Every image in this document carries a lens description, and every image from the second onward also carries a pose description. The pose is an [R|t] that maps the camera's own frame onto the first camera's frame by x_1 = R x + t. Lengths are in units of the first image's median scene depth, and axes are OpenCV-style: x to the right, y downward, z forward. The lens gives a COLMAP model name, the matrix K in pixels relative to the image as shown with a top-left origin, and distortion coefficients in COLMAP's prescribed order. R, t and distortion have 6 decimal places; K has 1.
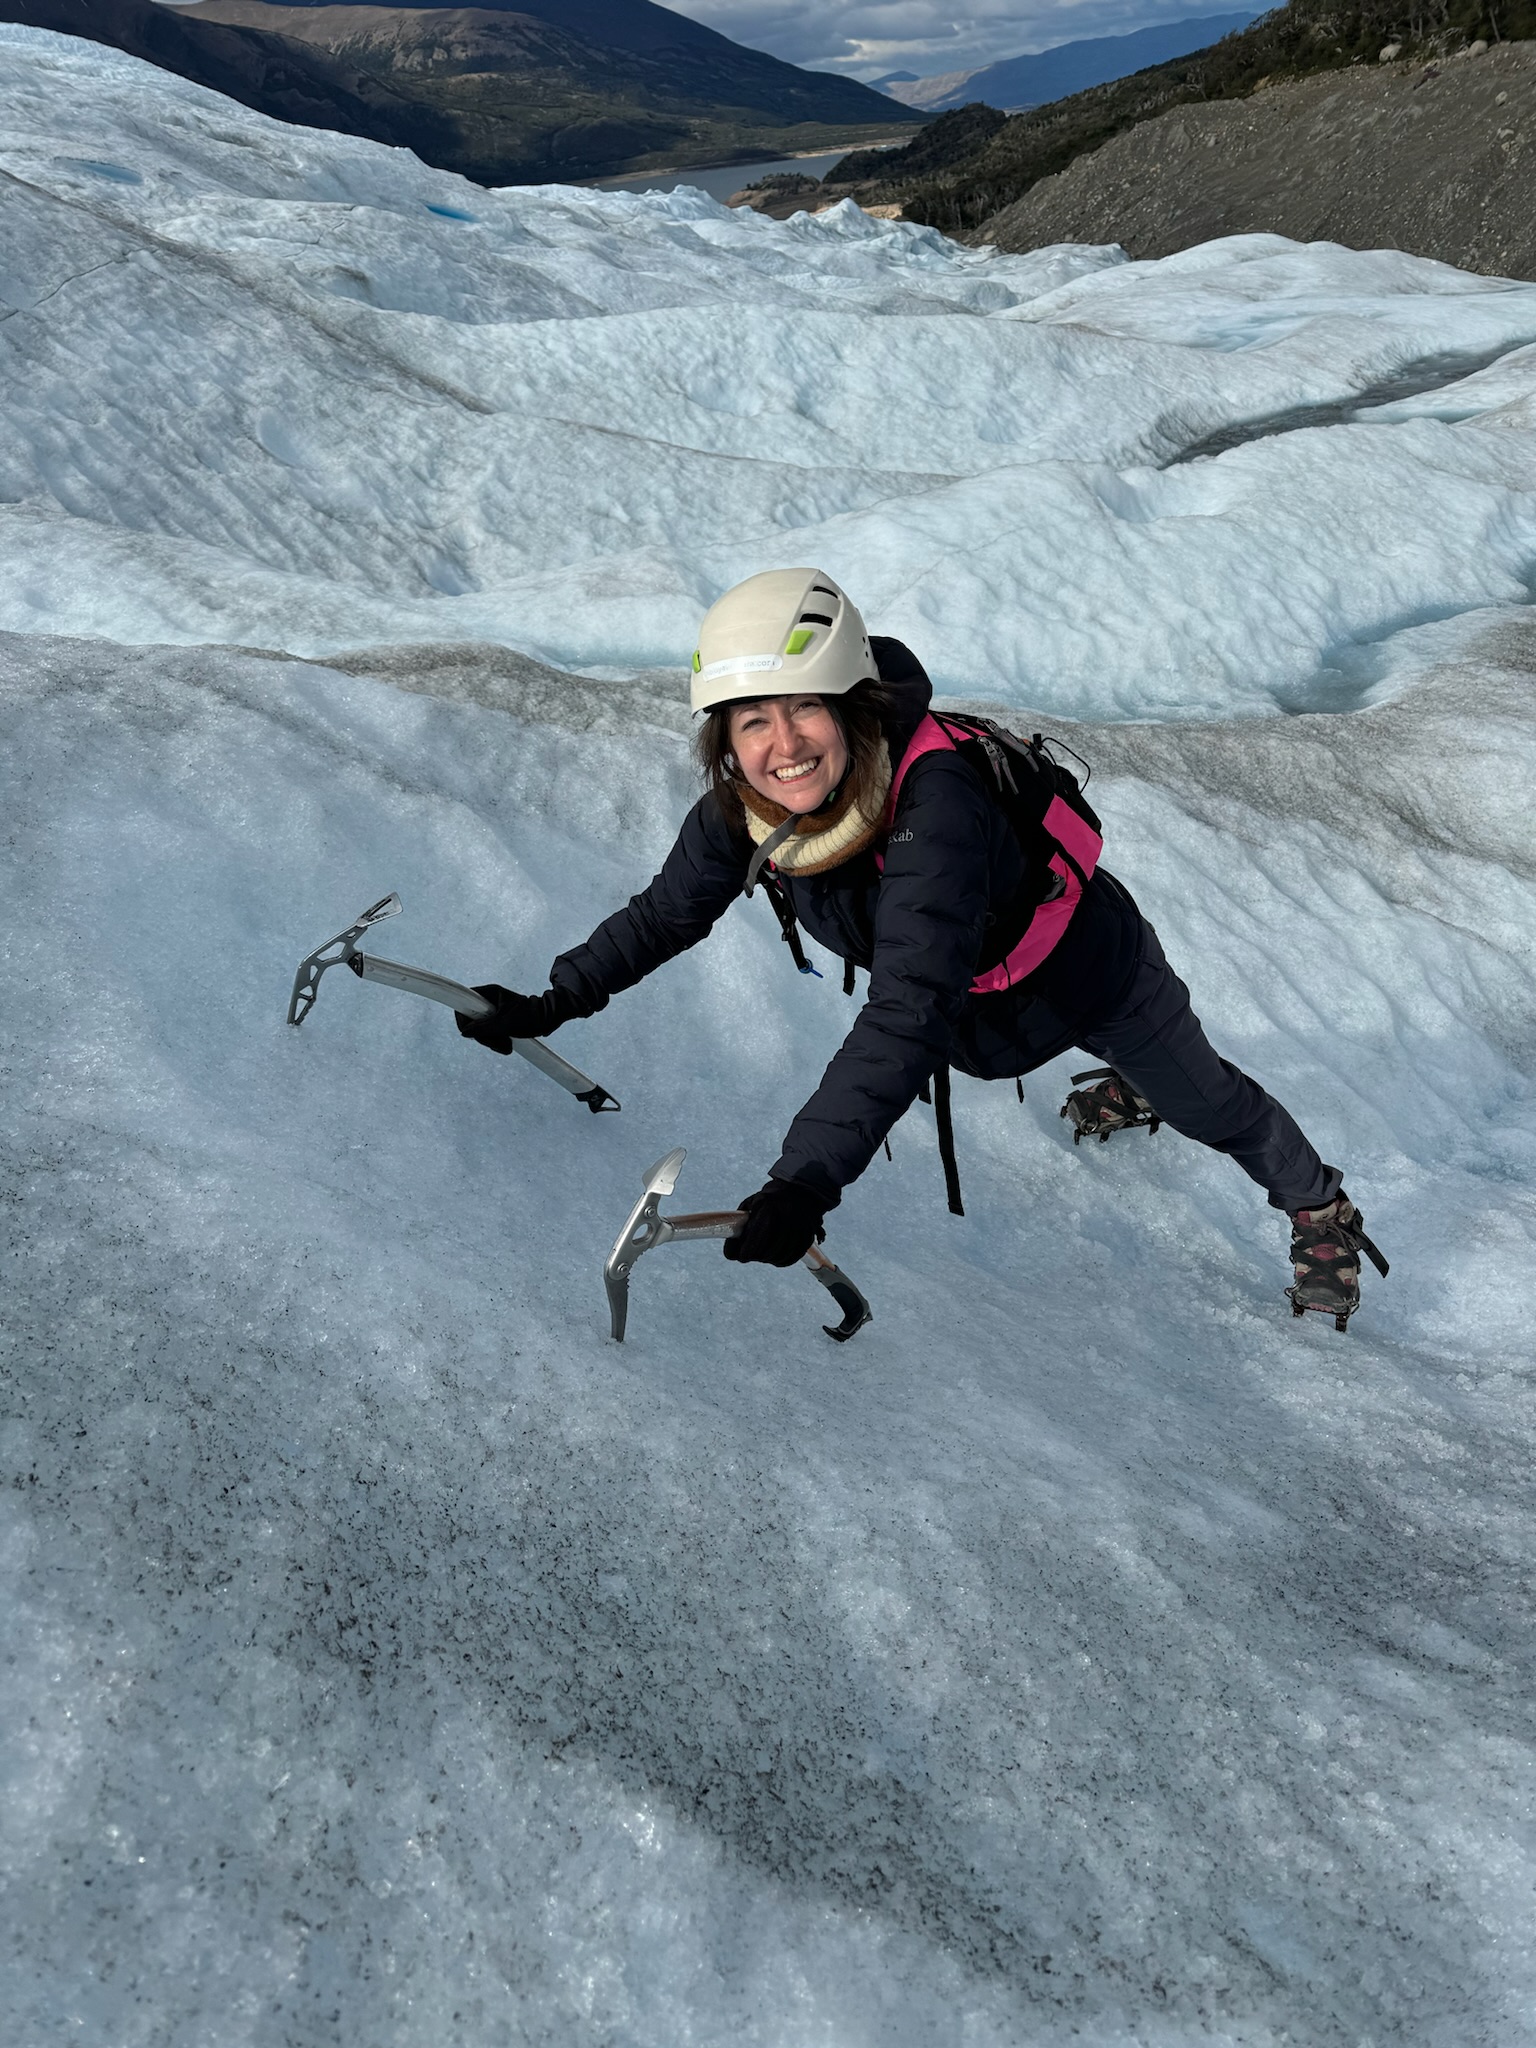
lens RADIAL K [[1420.8, 0, 803.3], [0, 1420.8, 1015.6], [0, 0, 1]] dist [0.127399, -0.252514]
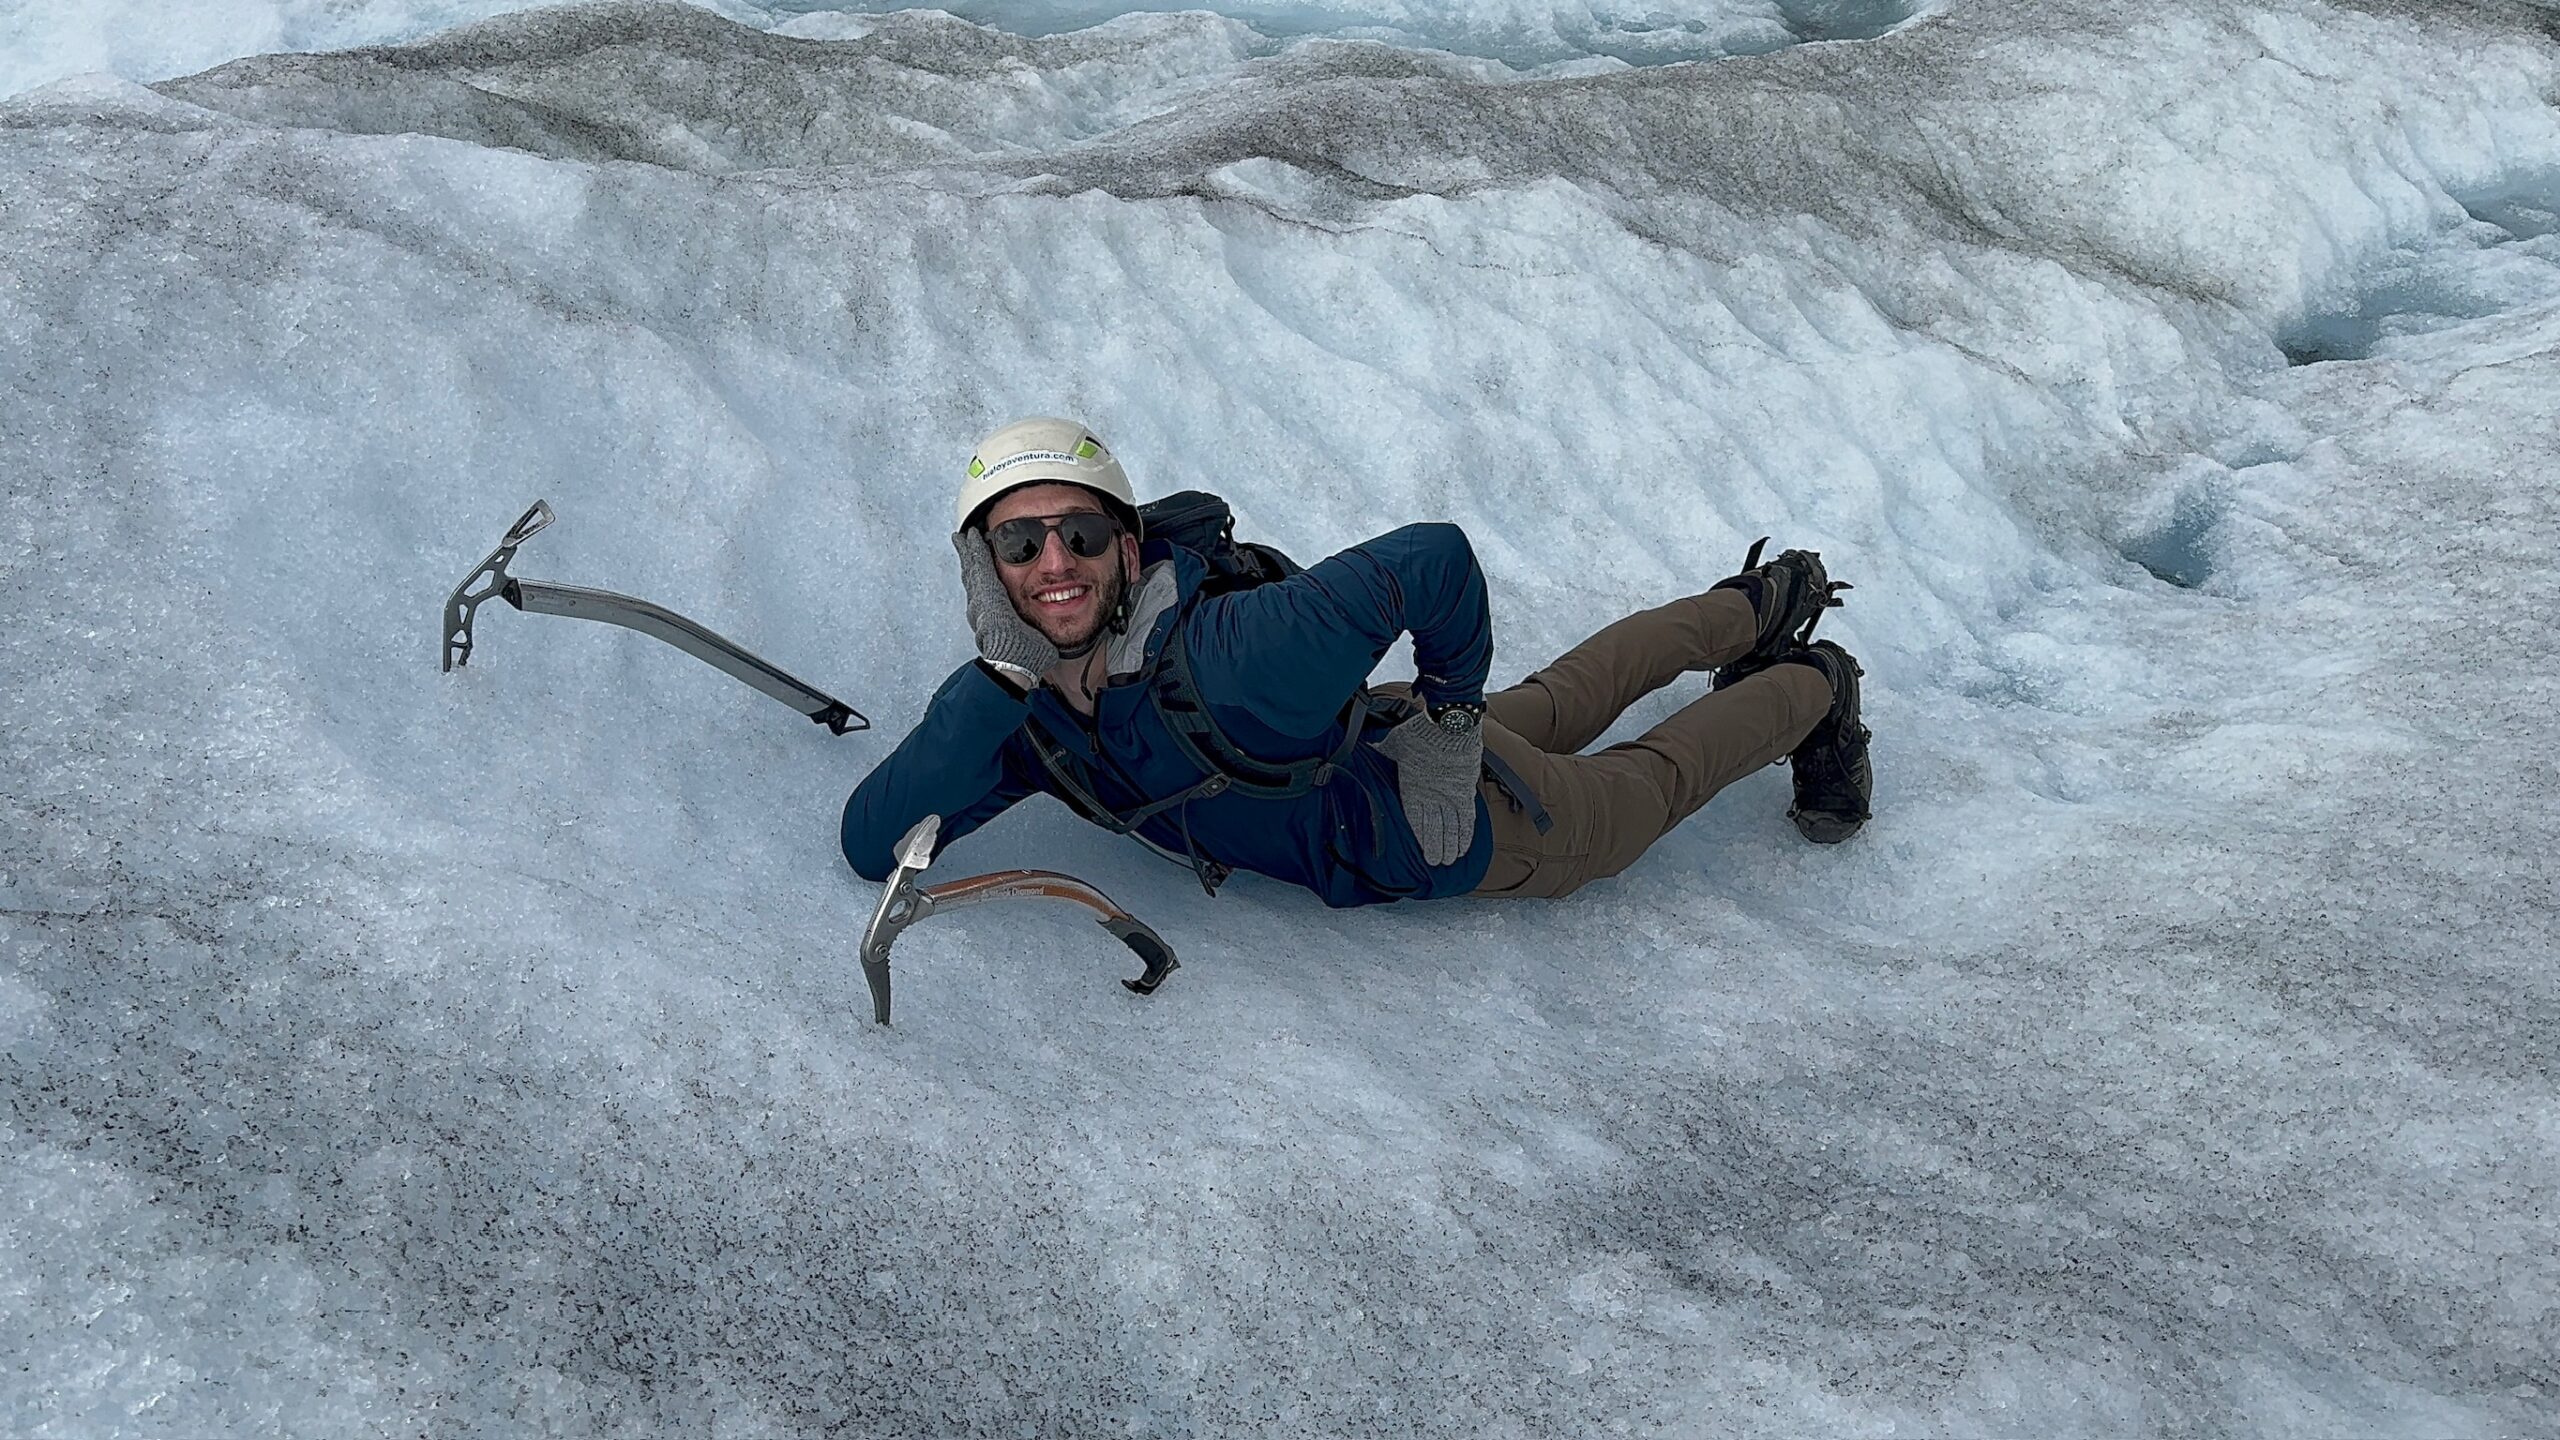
lens RADIAL K [[2042.1, 0, 1280.0], [0, 2042.1, 720.0], [0, 0, 1]] dist [0.179963, -0.388330]
pose [[0.997112, -0.061231, 0.044921, 0.078889], [0.054852, 0.989783, 0.131606, -0.129185], [-0.052521, -0.128761, 0.990284, -0.305709]]
